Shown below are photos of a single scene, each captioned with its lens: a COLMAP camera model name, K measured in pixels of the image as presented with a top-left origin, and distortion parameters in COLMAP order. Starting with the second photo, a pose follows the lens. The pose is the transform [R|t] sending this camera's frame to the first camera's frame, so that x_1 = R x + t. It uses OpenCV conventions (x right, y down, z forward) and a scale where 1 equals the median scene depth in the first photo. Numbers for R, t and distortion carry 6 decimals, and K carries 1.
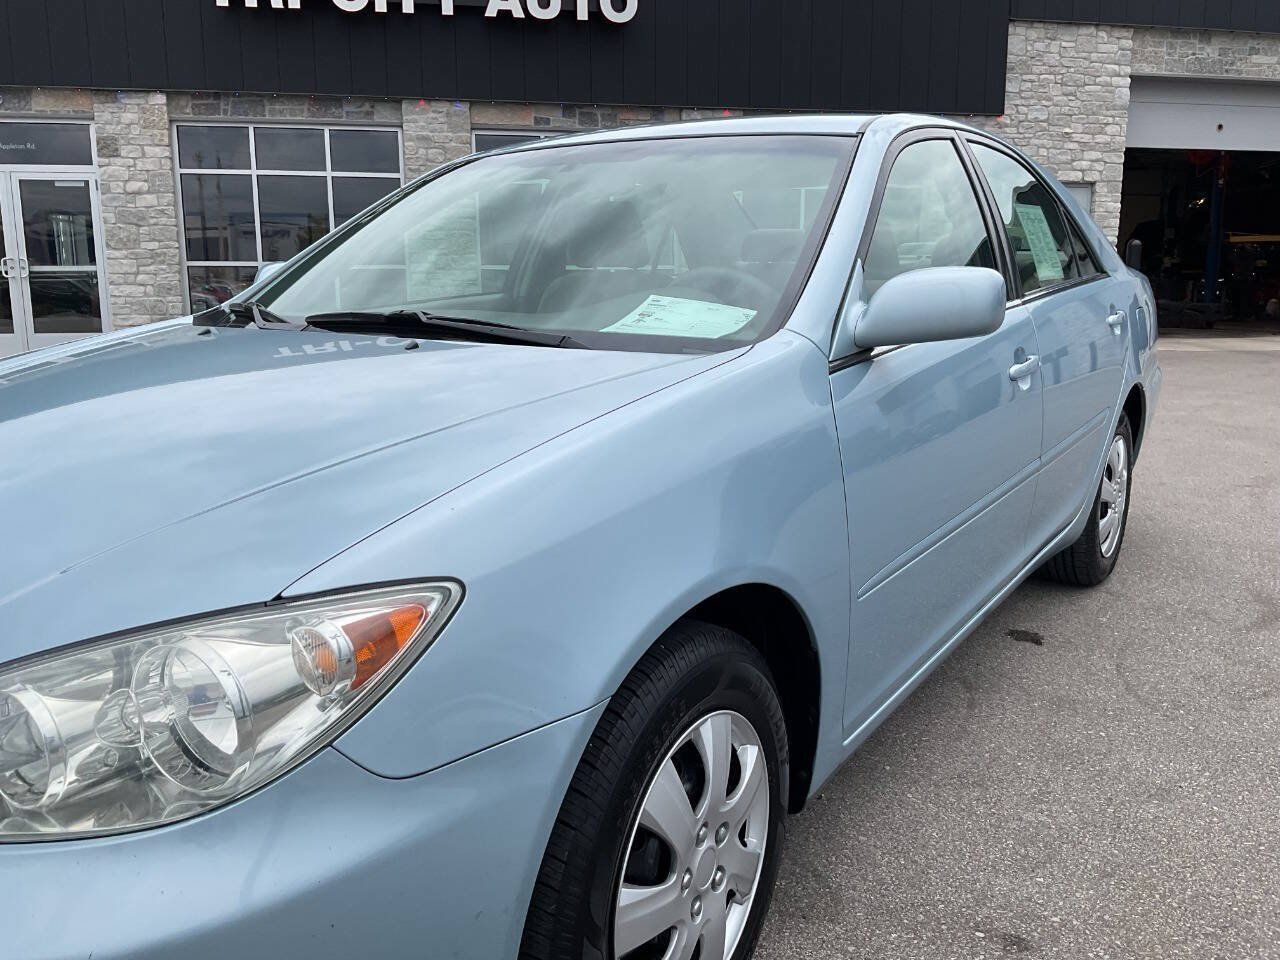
lens RADIAL K [[1062.6, 0, 640.0], [0, 1062.6, 480.0], [0, 0, 1]] dist [0.076197, -0.161622]
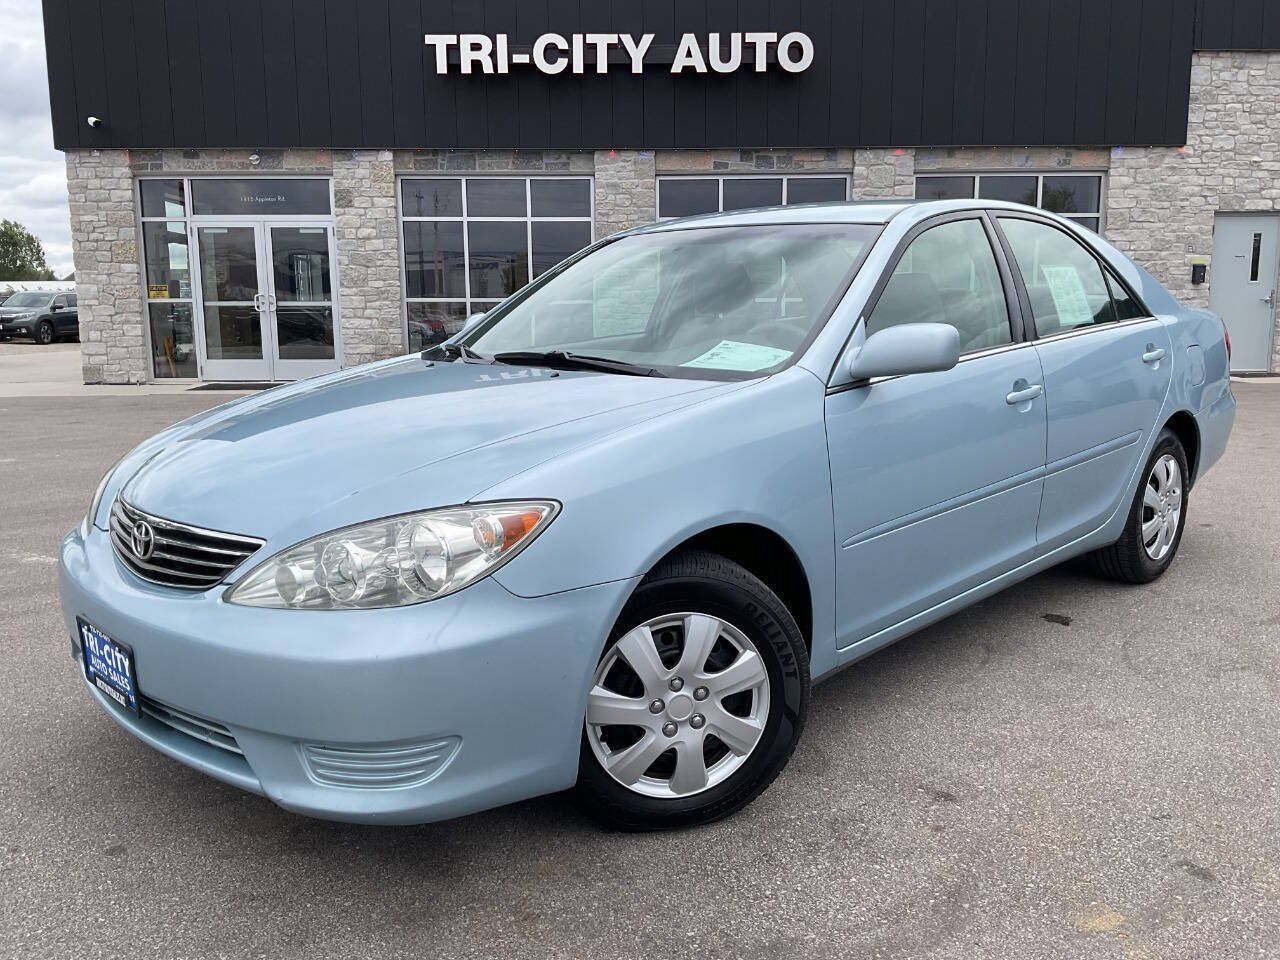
lens RADIAL K [[1050.5, 0, 643.5], [0, 1050.5, 486.9], [0, 0, 1]] dist [0.061765, -0.103961]
pose [[0.985157, 0.025442, -0.169757, 0.022569], [-0.028379, 0.999486, -0.014894, 0.007222], [0.169291, 0.019491, 0.985373, -0.062365]]
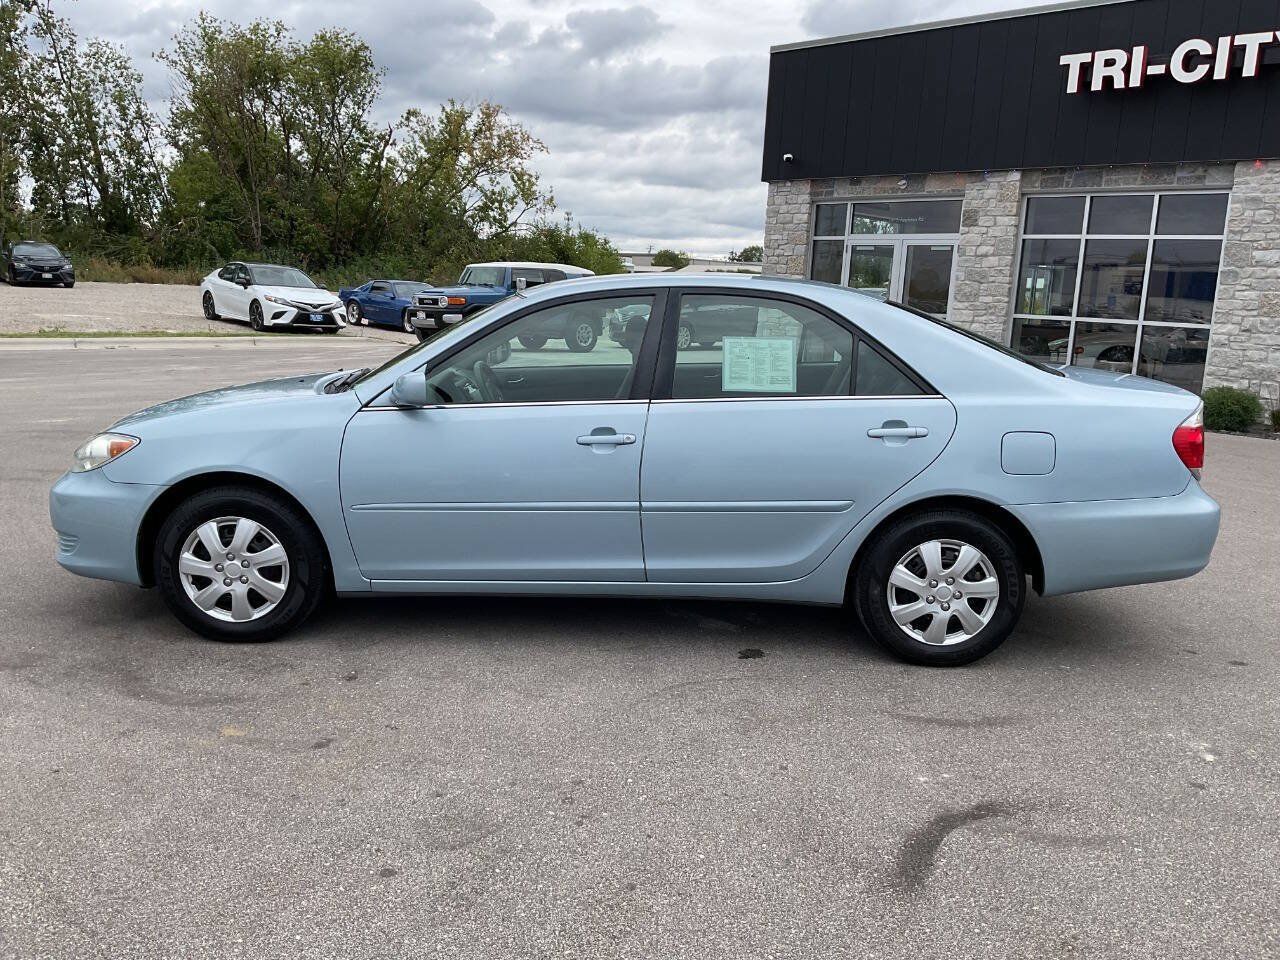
lens RADIAL K [[1050.5, 0, 643.5], [0, 1050.5, 486.9], [0, 0, 1]] dist [0.061765, -0.103961]
pose [[0.565675, 0.180833, -0.804557, 0.319568], [-0.197889, 0.976918, 0.080439, -0.033529], [0.800532, 0.113711, 0.588403, 0.021859]]
